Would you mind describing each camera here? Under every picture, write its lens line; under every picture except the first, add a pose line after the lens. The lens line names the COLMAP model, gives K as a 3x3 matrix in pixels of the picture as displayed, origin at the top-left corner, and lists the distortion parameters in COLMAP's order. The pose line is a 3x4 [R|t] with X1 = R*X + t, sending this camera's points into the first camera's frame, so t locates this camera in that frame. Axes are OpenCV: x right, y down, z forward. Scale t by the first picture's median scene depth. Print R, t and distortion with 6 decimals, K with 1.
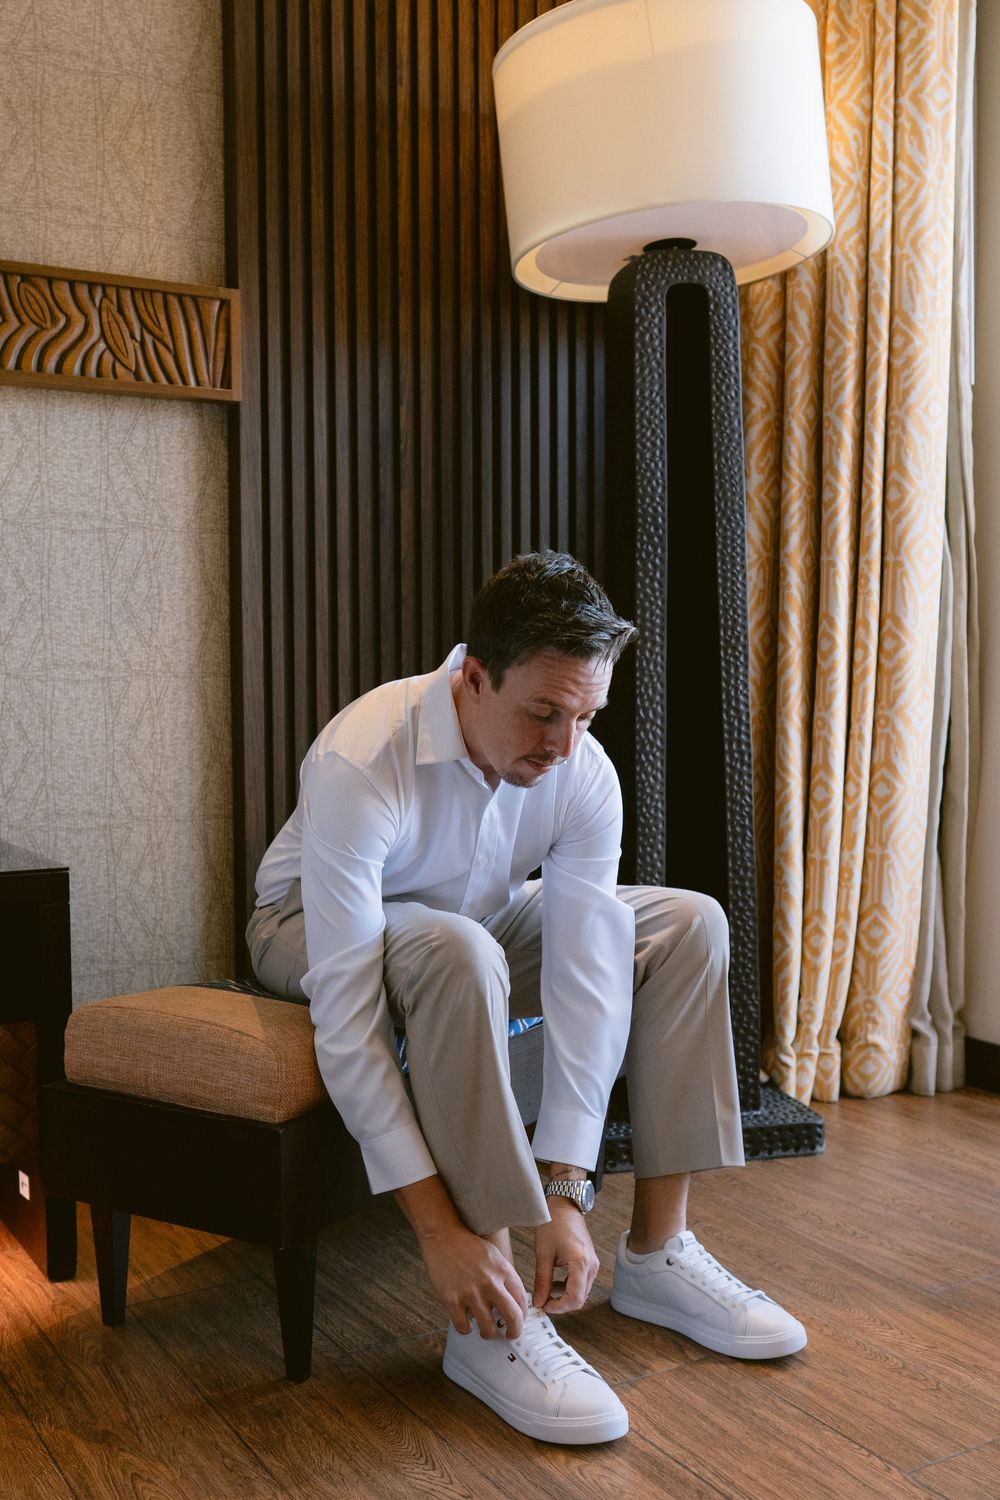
lens RADIAL K [[1570.4, 0, 483.8], [0, 1570.4, 752.7], [0, 0, 1]] dist [-0.007433, 0.000000]
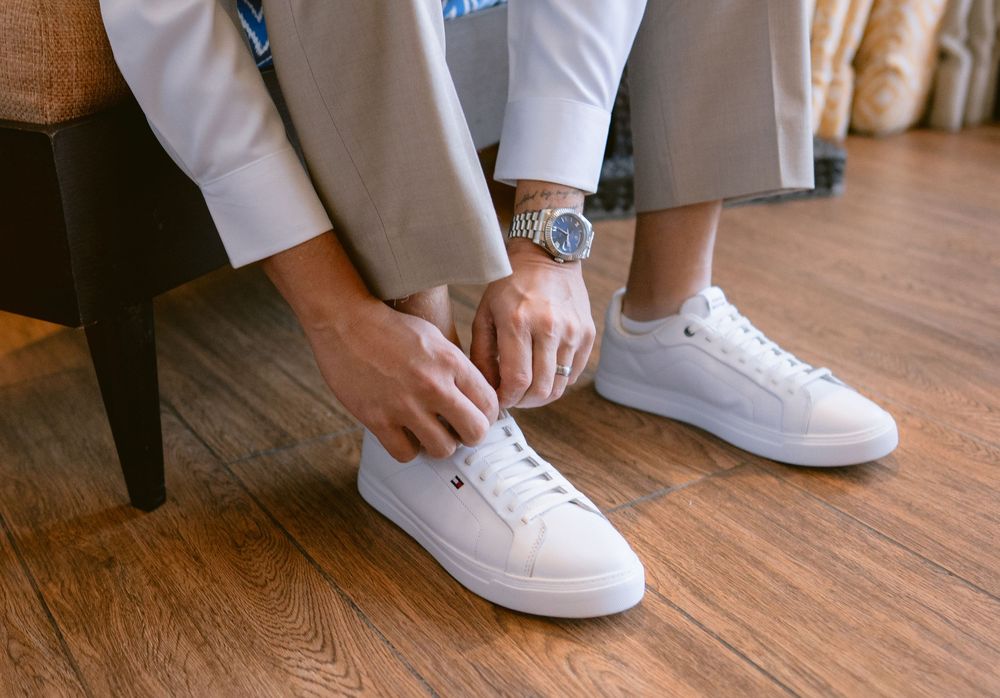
lens RADIAL K [[1412.8, 0, 499.5], [0, 1412.8, 348.9], [0, 0, 1]] dist [0.032907, 0.000000]
pose [[0.998854, -0.022729, 0.042109, 0.011236], [0.007678, 0.944718, 0.327794, 0.135829], [-0.047232, -0.327095, 0.943810, 0.440892]]
